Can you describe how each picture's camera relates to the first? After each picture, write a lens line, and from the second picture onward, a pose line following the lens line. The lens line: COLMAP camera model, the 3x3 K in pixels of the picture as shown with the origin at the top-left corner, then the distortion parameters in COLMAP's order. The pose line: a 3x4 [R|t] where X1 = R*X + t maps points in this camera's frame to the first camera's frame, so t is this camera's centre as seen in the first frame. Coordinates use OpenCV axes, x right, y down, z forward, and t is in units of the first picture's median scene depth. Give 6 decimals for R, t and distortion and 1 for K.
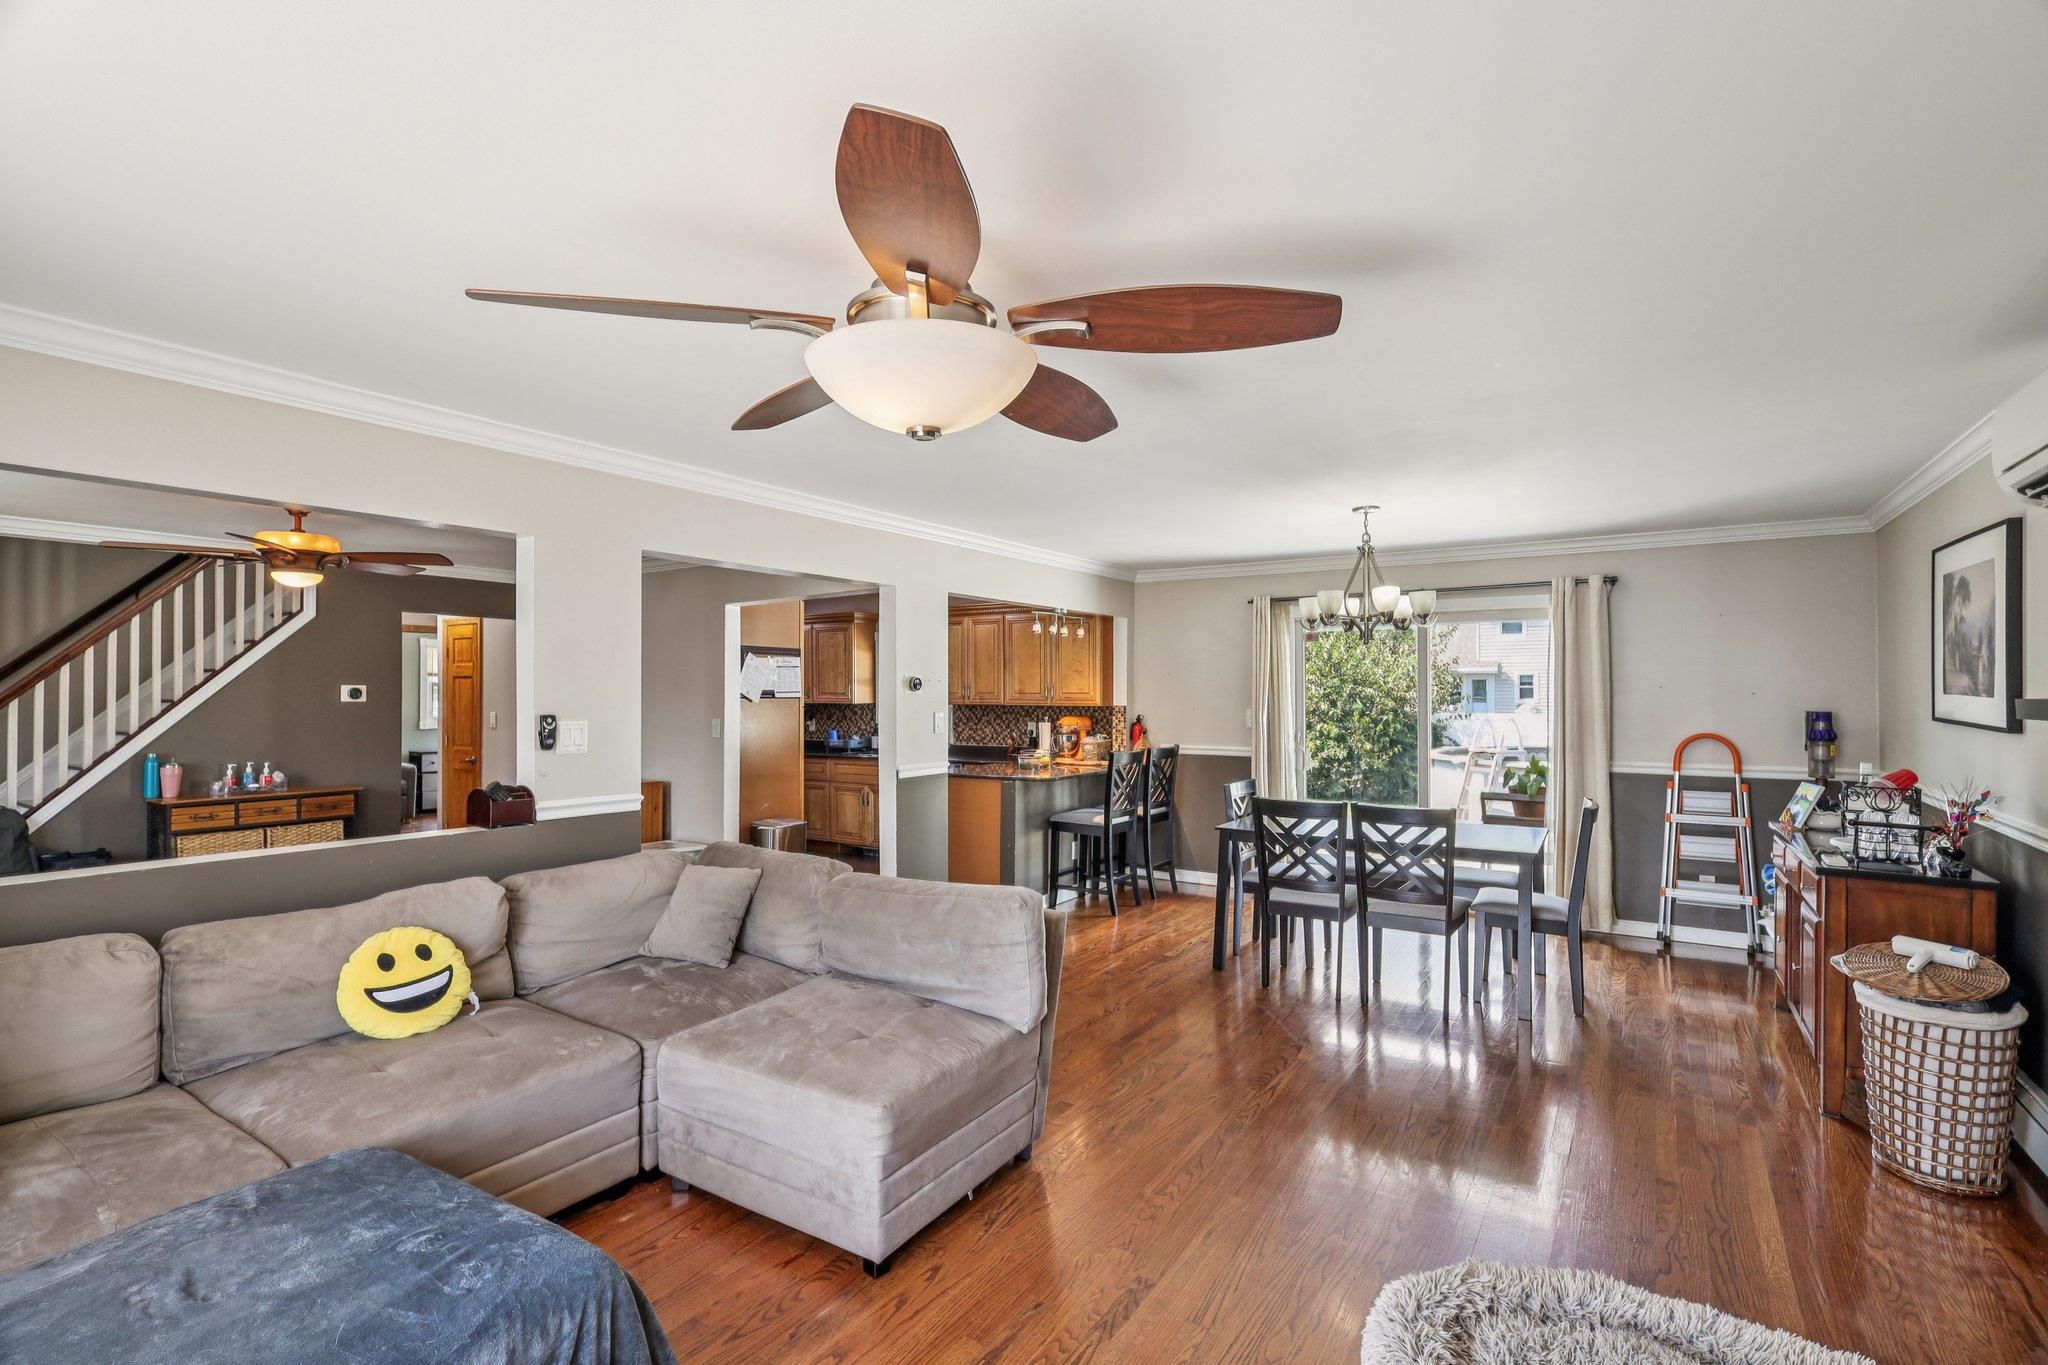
lens RADIAL K [[948.4, 0, 1024.0], [0, 948.4, 682.5], [0, 0, 1]] dist [-0.000264, 0.000439]
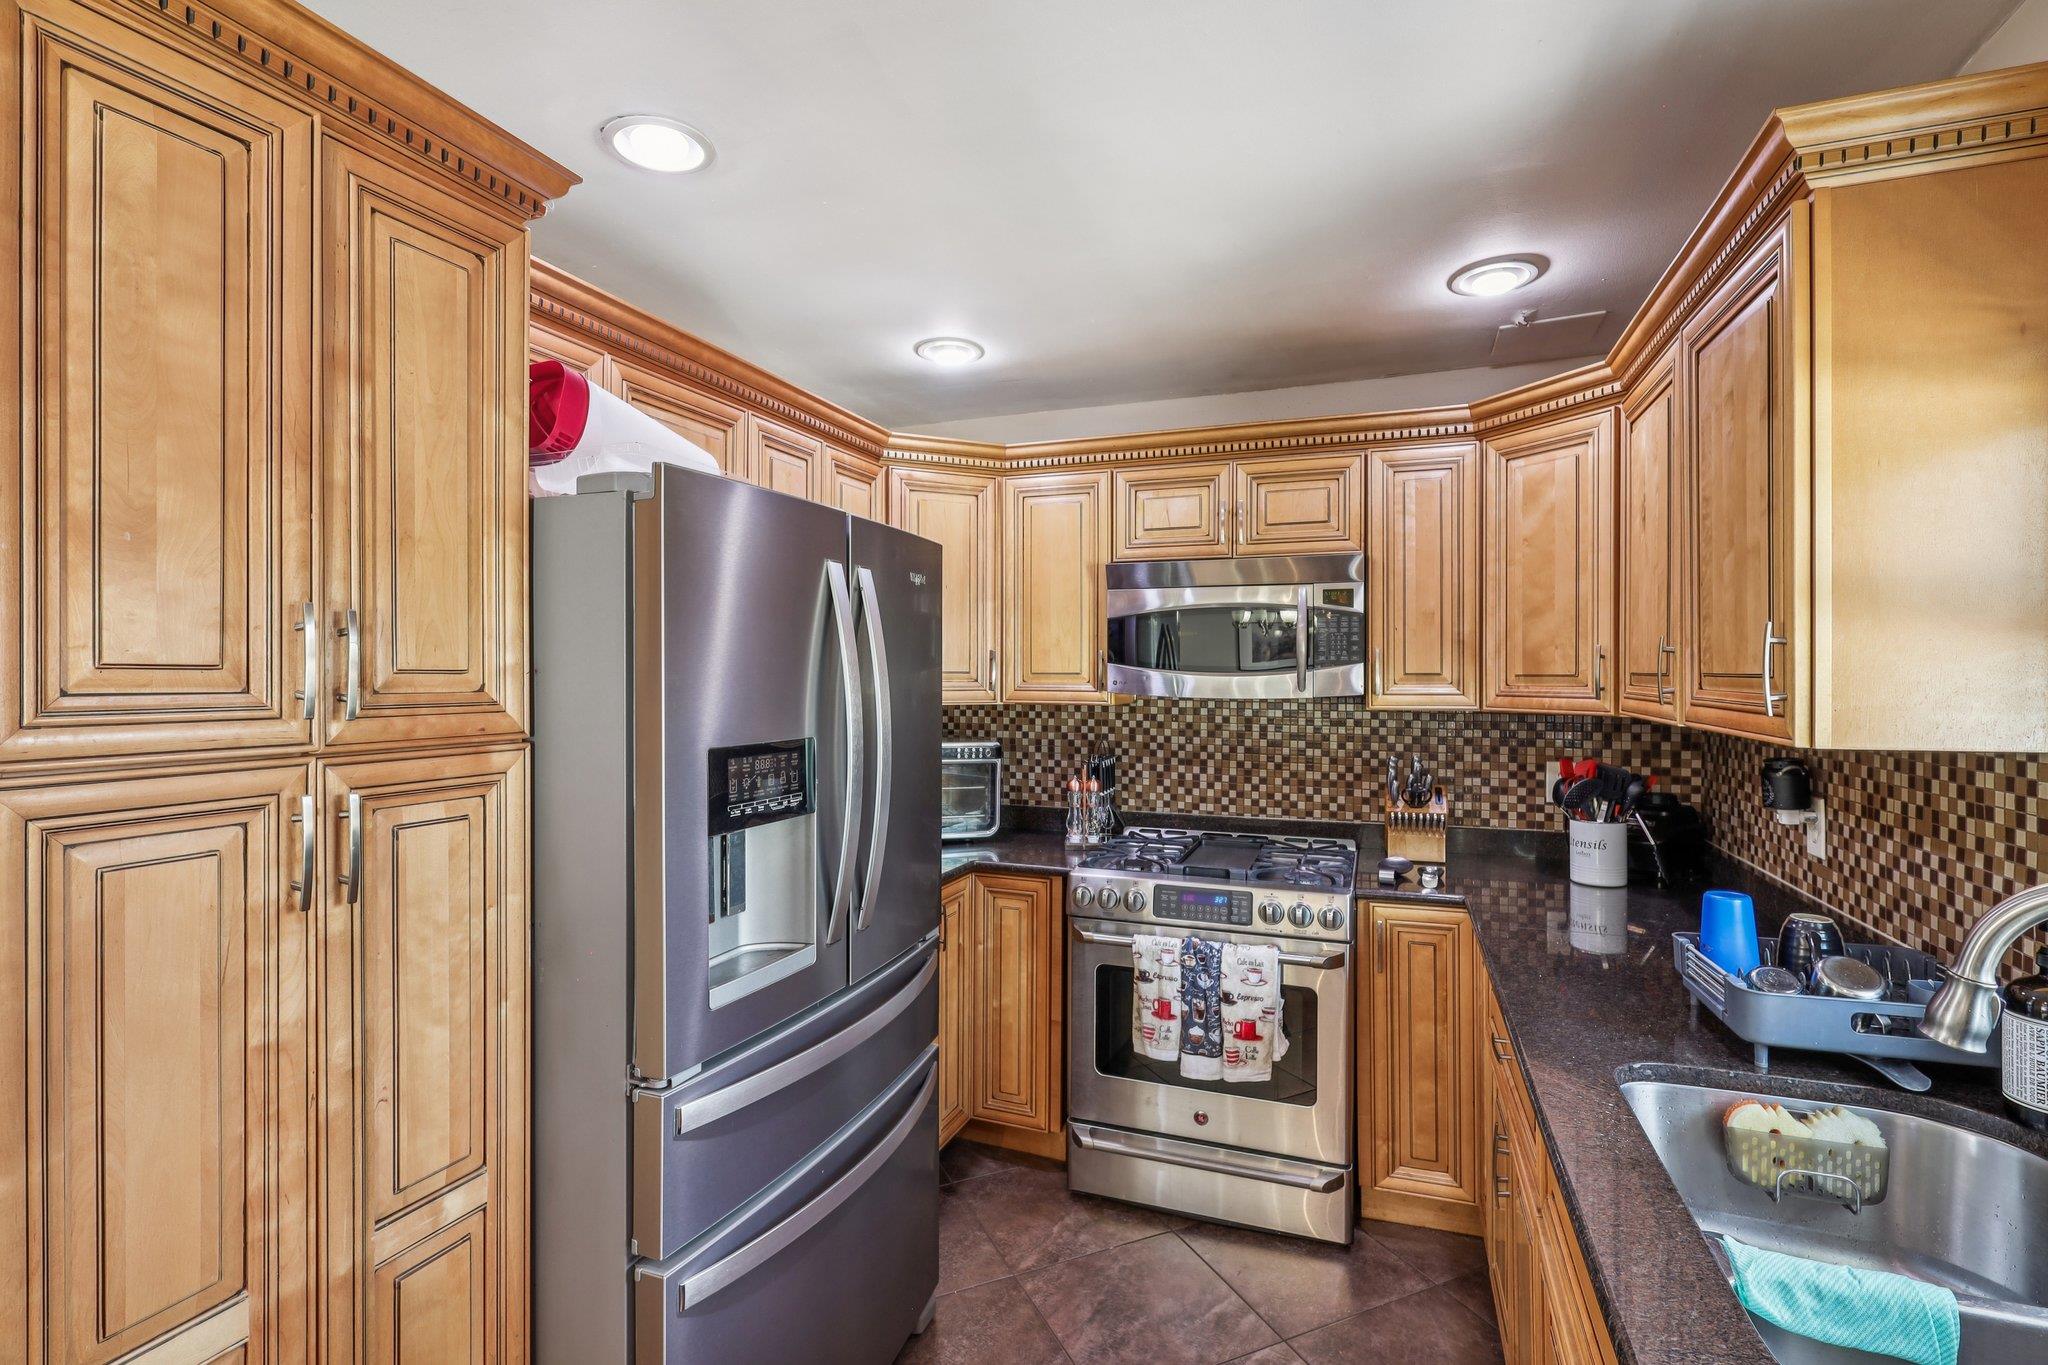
lens RADIAL K [[956.0, 0, 1028.3], [0, 956.0, 675.1], [0, 0, 1]] dist [-0.000607, 0.000409]
pose [[0.216756, 0.004434, -0.976216, -0.091649], [0.005336, 0.999969, 0.005727, 0.014307], [0.976211, -0.006450, 0.216726, 1.298757]]
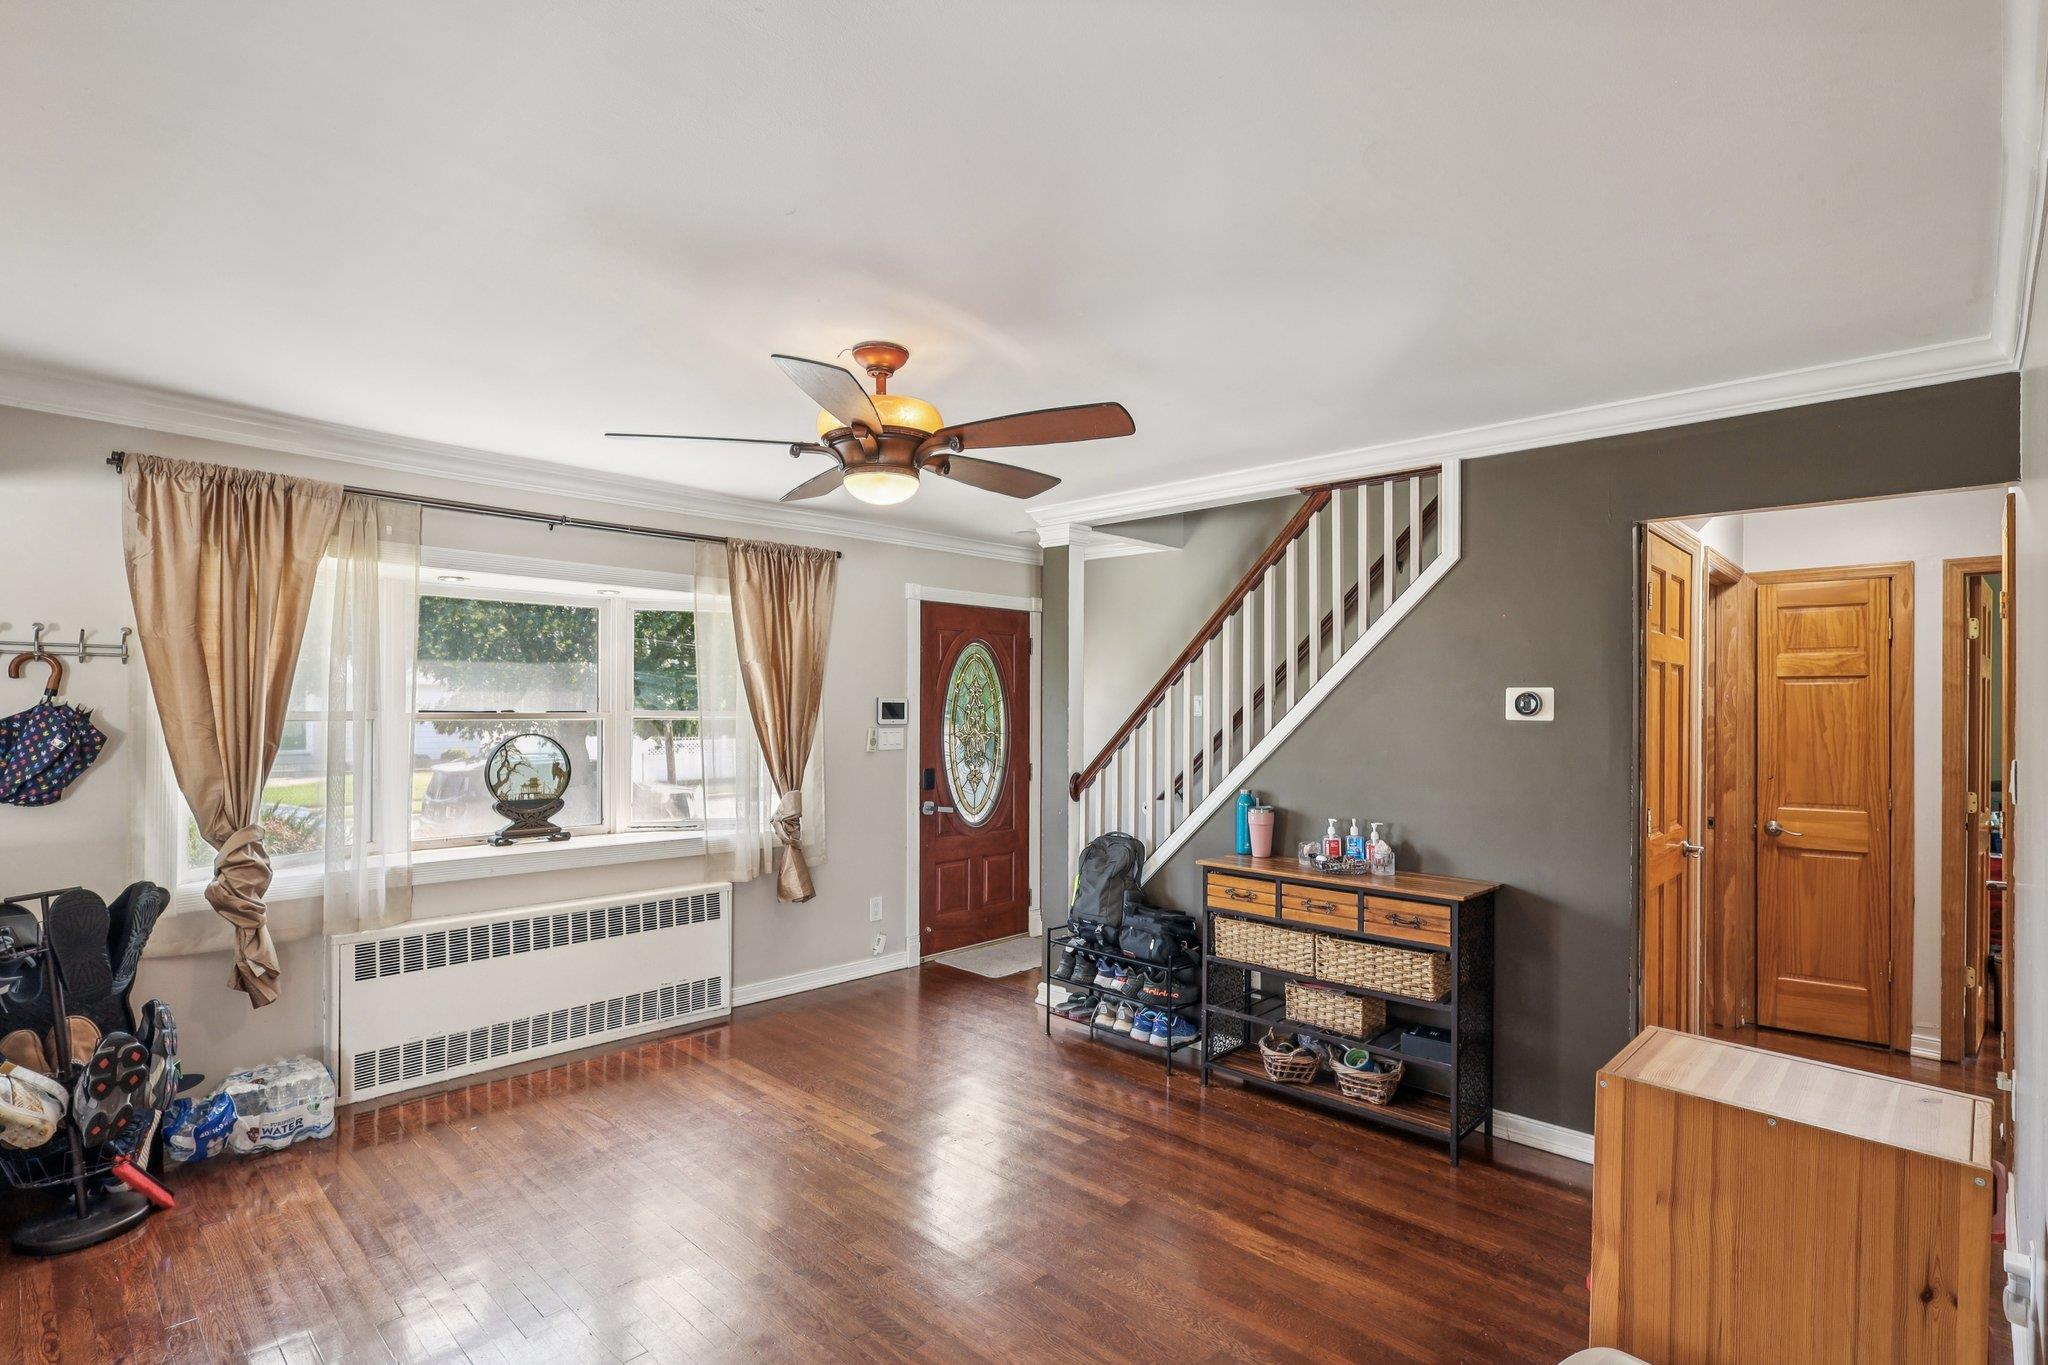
lens RADIAL K [[988.1, 0, 1012.2], [0, 988.1, 710.8], [0, 0, 1]] dist [-0.002209, 0.000666]
pose [[-0.190862, 0.001140, -0.981616, -0.169718], [0.003067, 0.999995, 0.000565, 0.015525], [0.981612, -0.002903, -0.190865, 0.933090]]
